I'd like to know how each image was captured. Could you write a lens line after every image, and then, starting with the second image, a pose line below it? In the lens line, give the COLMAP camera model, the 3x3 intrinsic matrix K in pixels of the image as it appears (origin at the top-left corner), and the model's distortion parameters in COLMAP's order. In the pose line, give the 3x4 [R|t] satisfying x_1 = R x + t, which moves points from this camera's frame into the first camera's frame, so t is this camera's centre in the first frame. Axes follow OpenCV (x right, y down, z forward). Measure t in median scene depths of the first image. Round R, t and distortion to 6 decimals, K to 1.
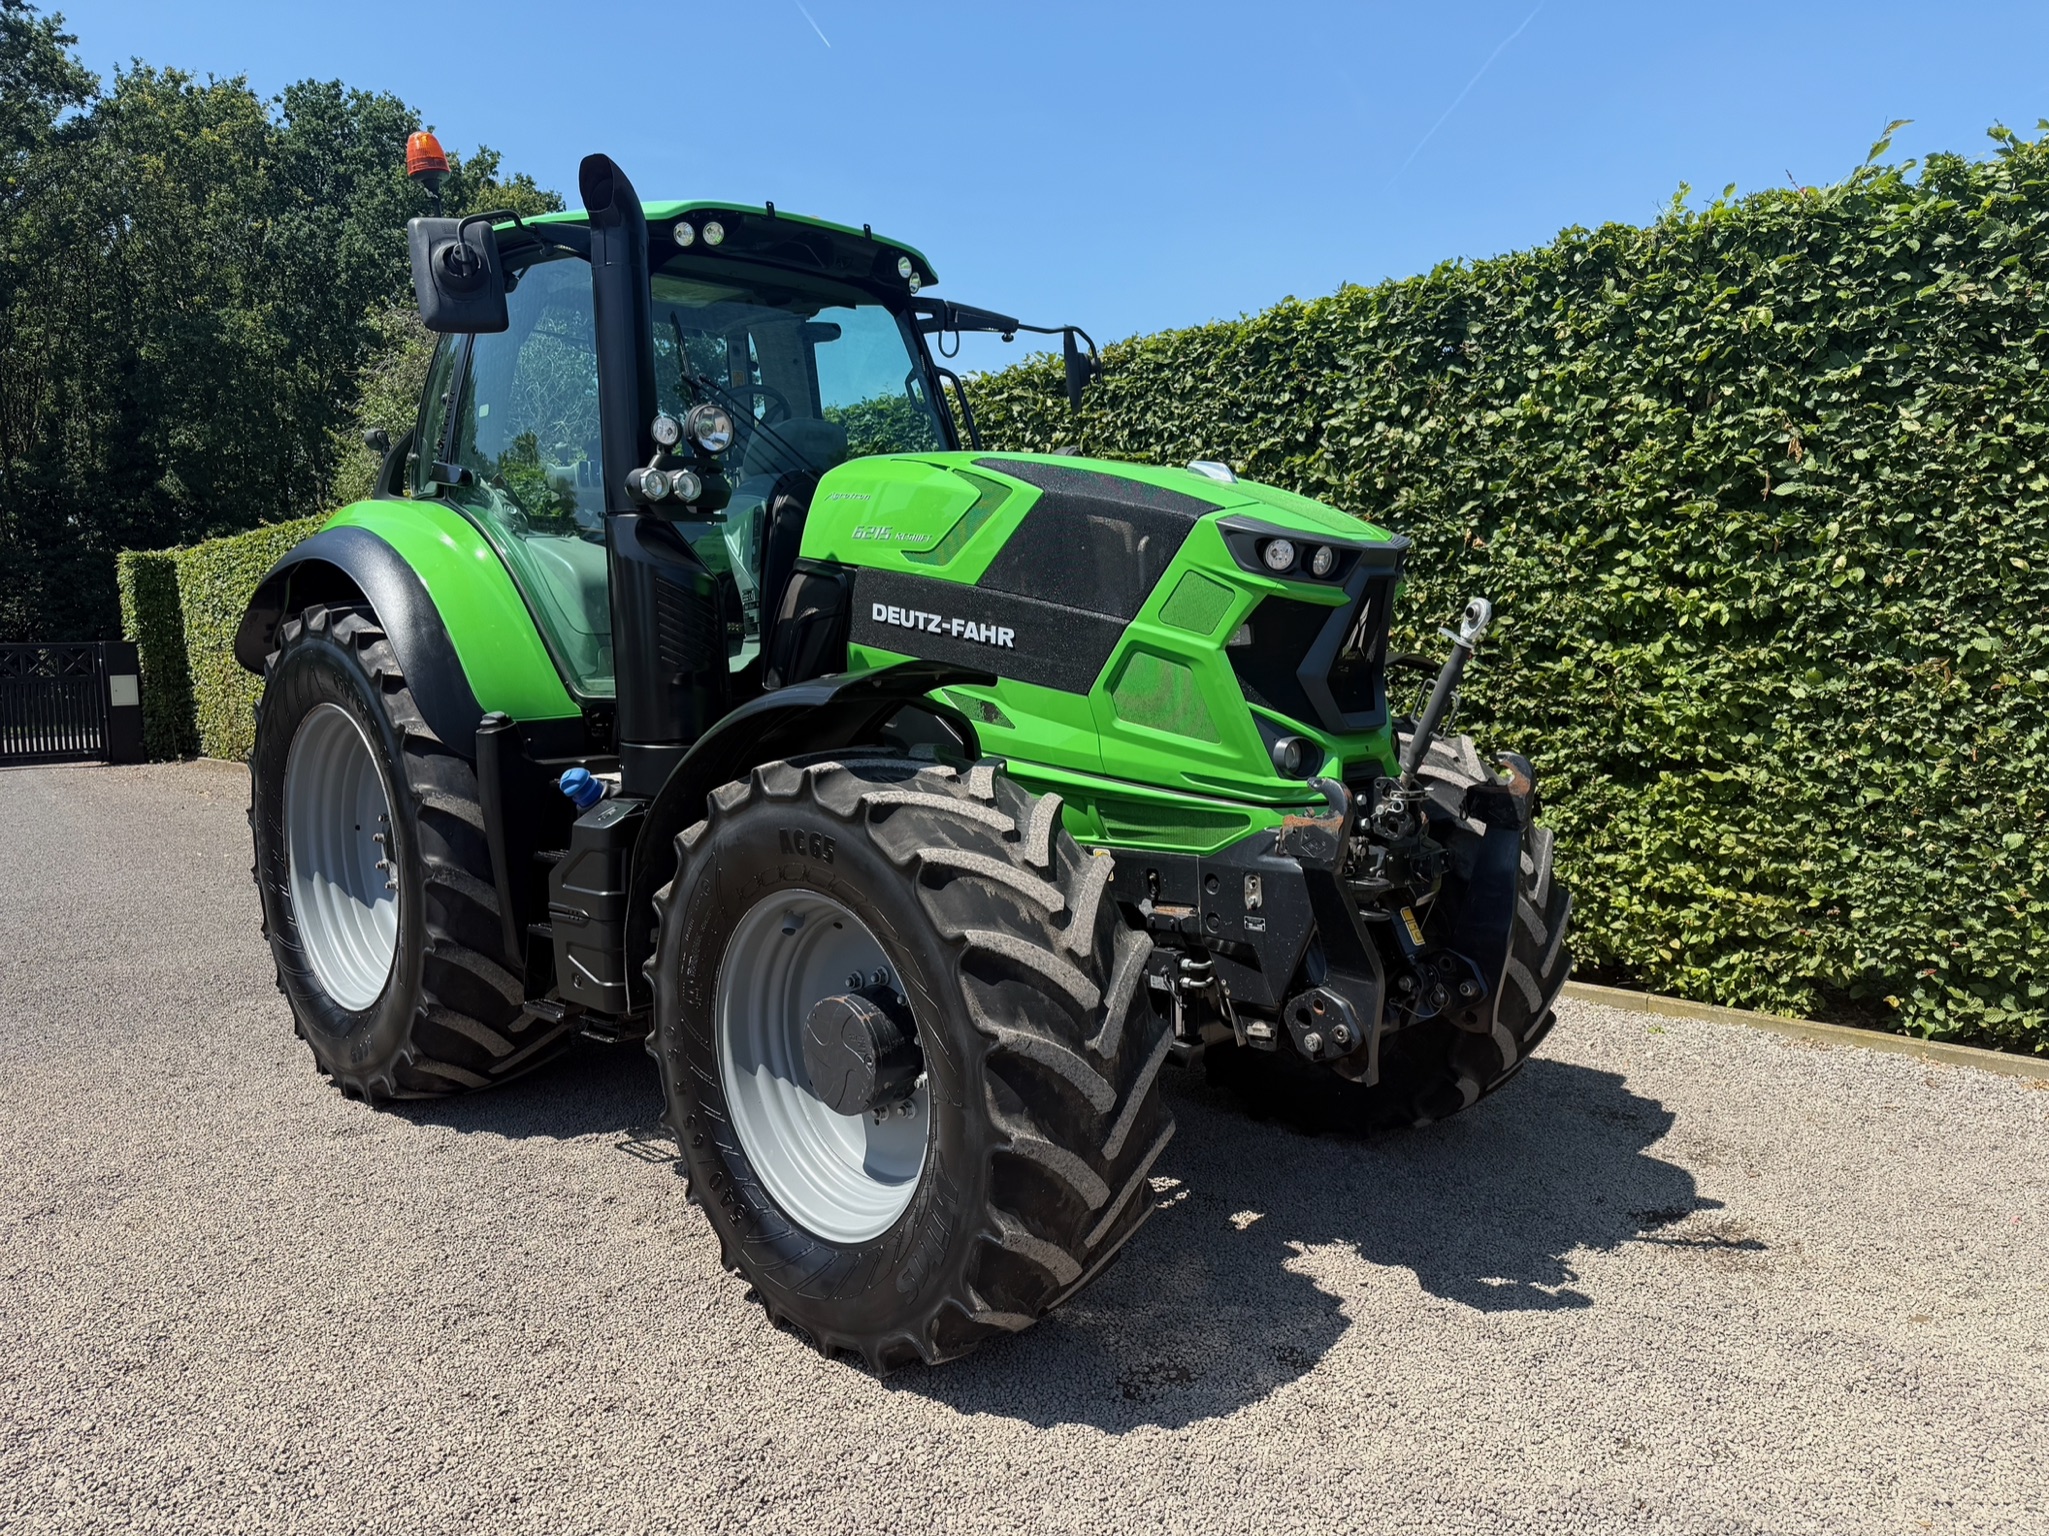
lens RADIAL K [[1438.9, 0, 1008.4], [0, 1438.9, 762.6], [0, 0, 1]] dist [0.046261, -0.055744]
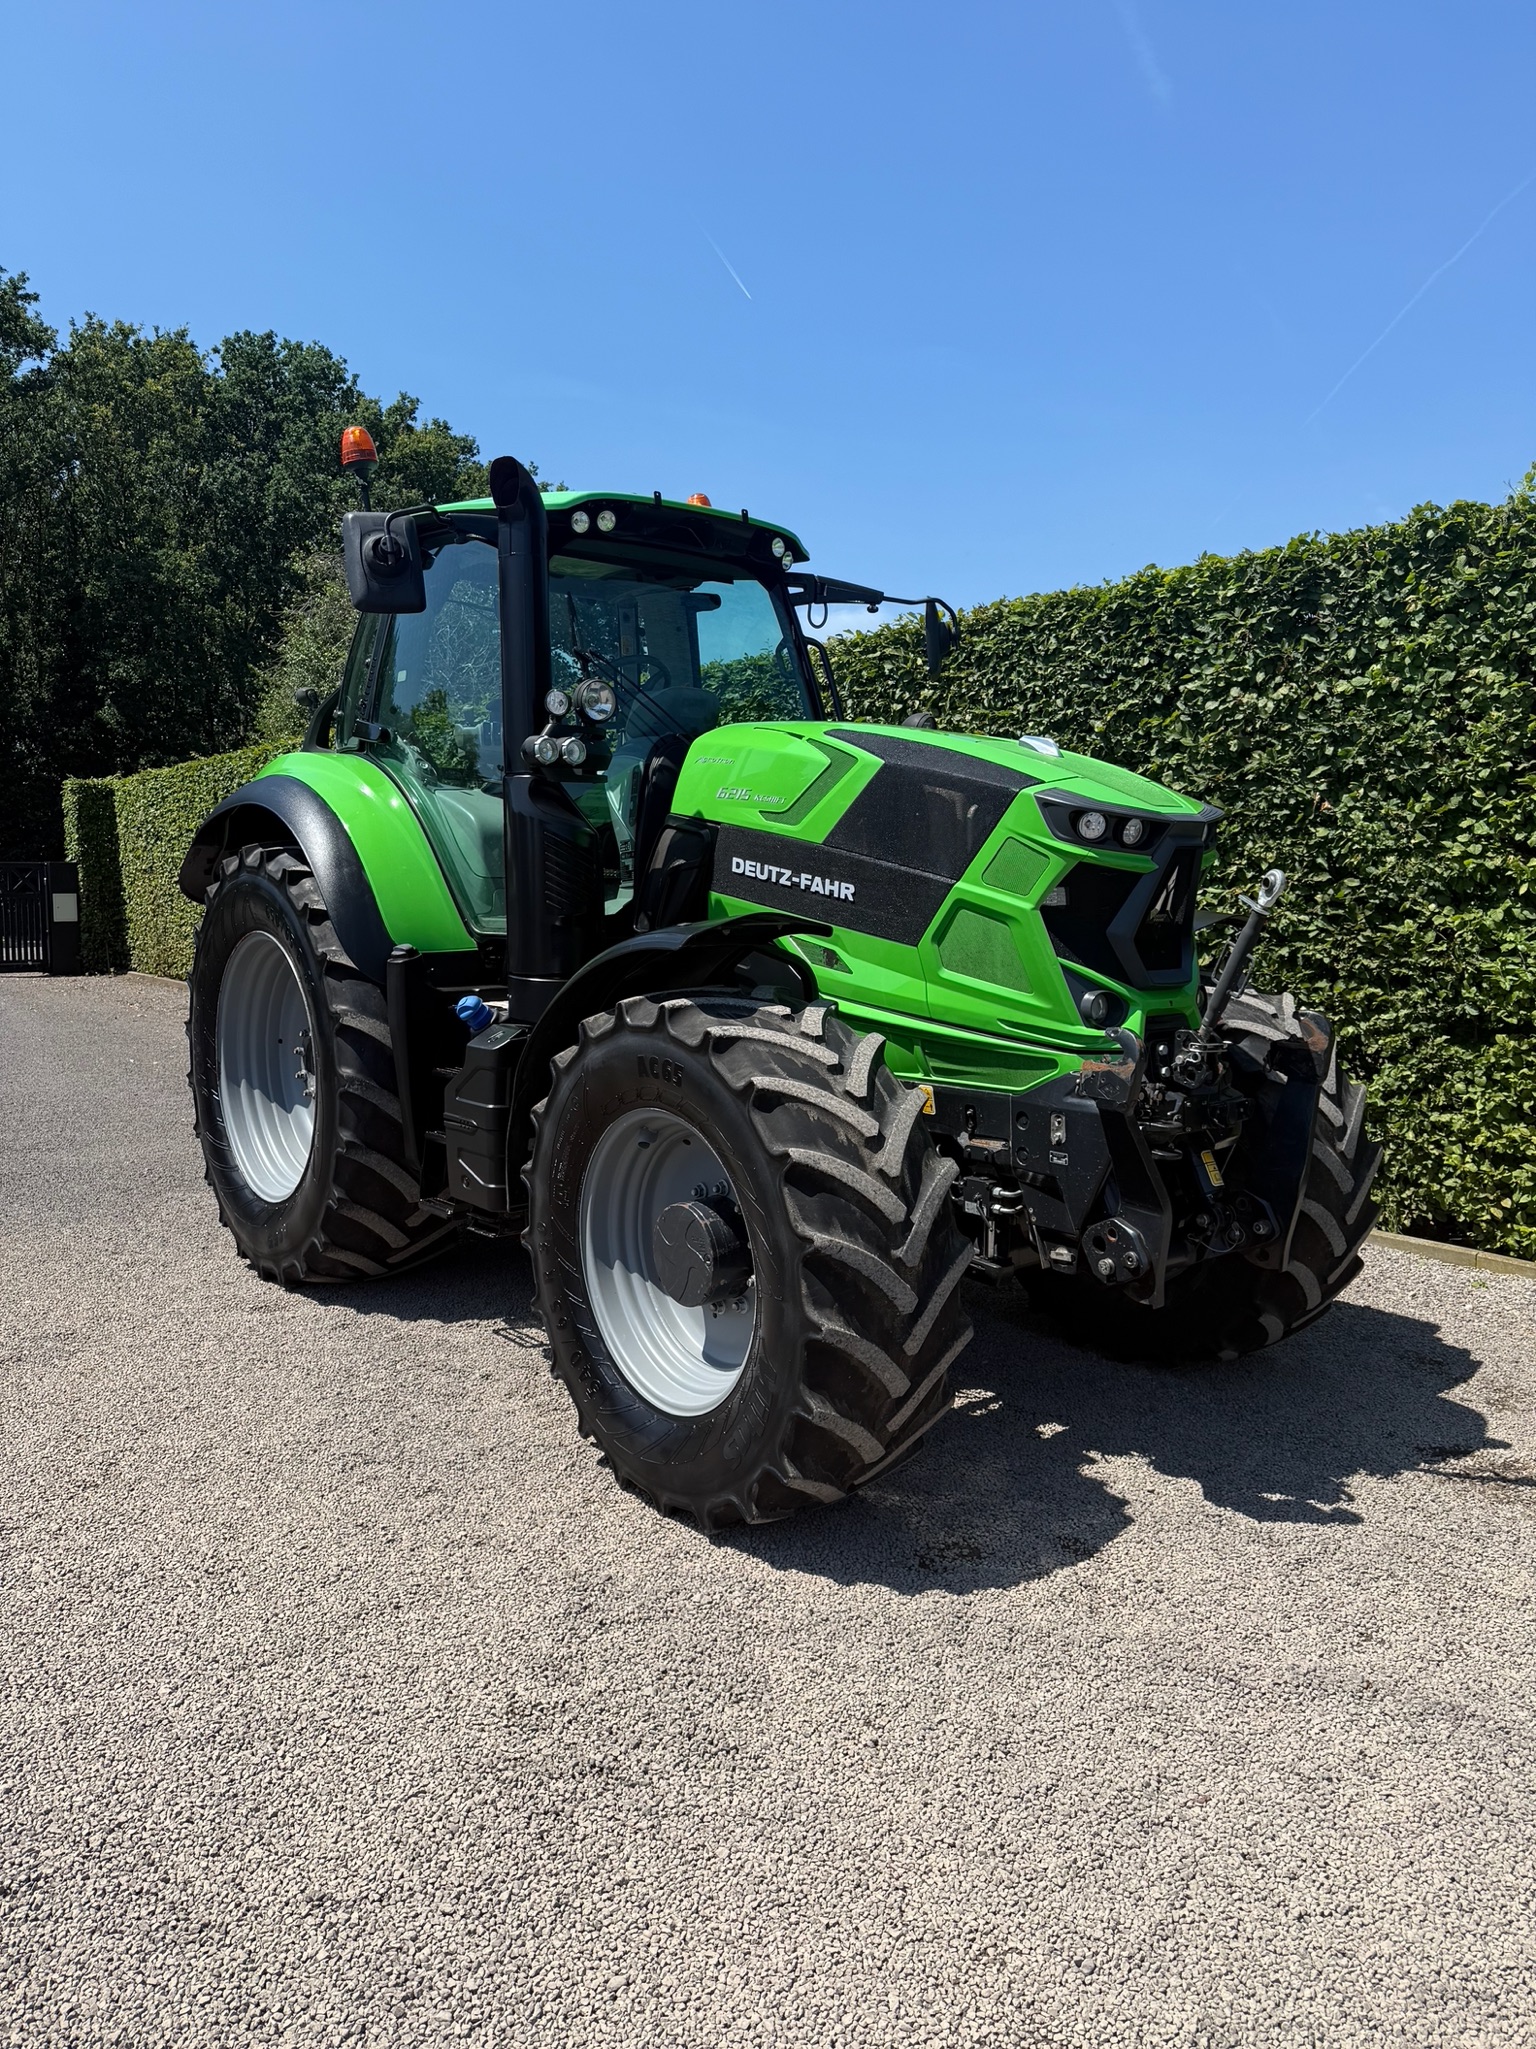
lens RADIAL K [[1438.9, 0, 737.3], [0, 1438.9, 993.5], [0, 0, 1]] dist [0.046261, -0.055744]
pose [[0.993700, 0.033789, -0.106854, 0.020862], [-0.034184, 0.999414, -0.001867, -0.002087], [0.106729, 0.005508, 0.994273, -0.069308]]
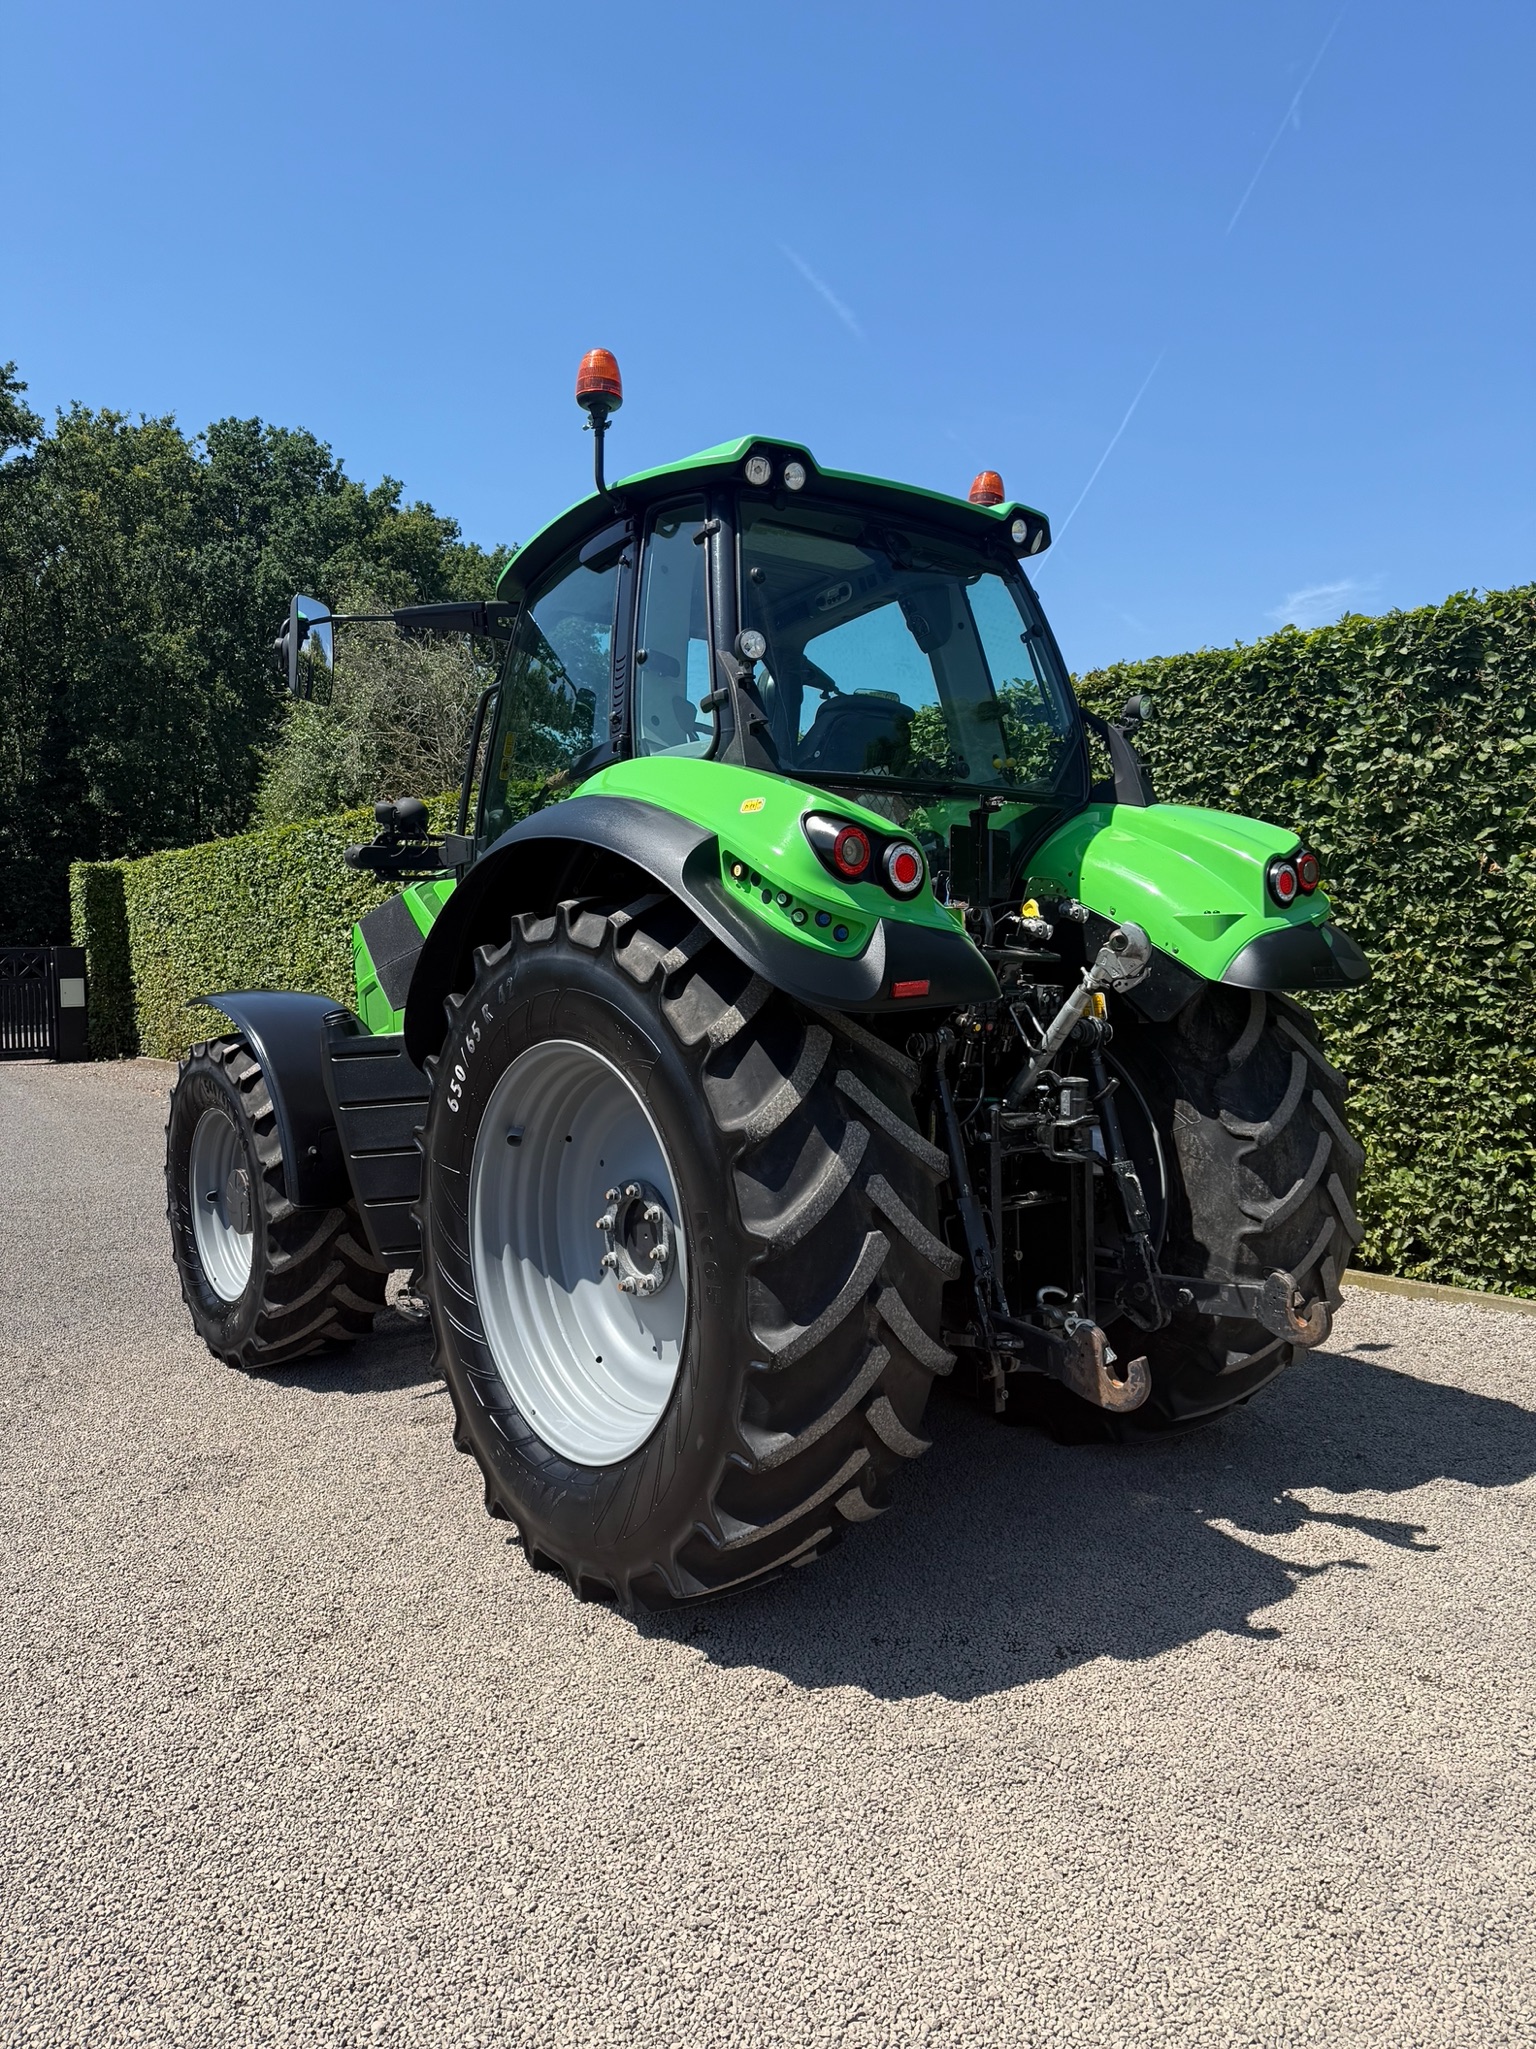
lens RADIAL K [[1438.9, 0, 749.9], [0, 1438.9, 997.0], [0, 0, 1]] dist [0.046261, -0.055744]
pose [[0.996427, 0.009825, -0.083880, -0.101462], [-0.013976, 0.998699, -0.049040, -0.005347], [0.083289, 0.050038, 0.995268, -0.038923]]
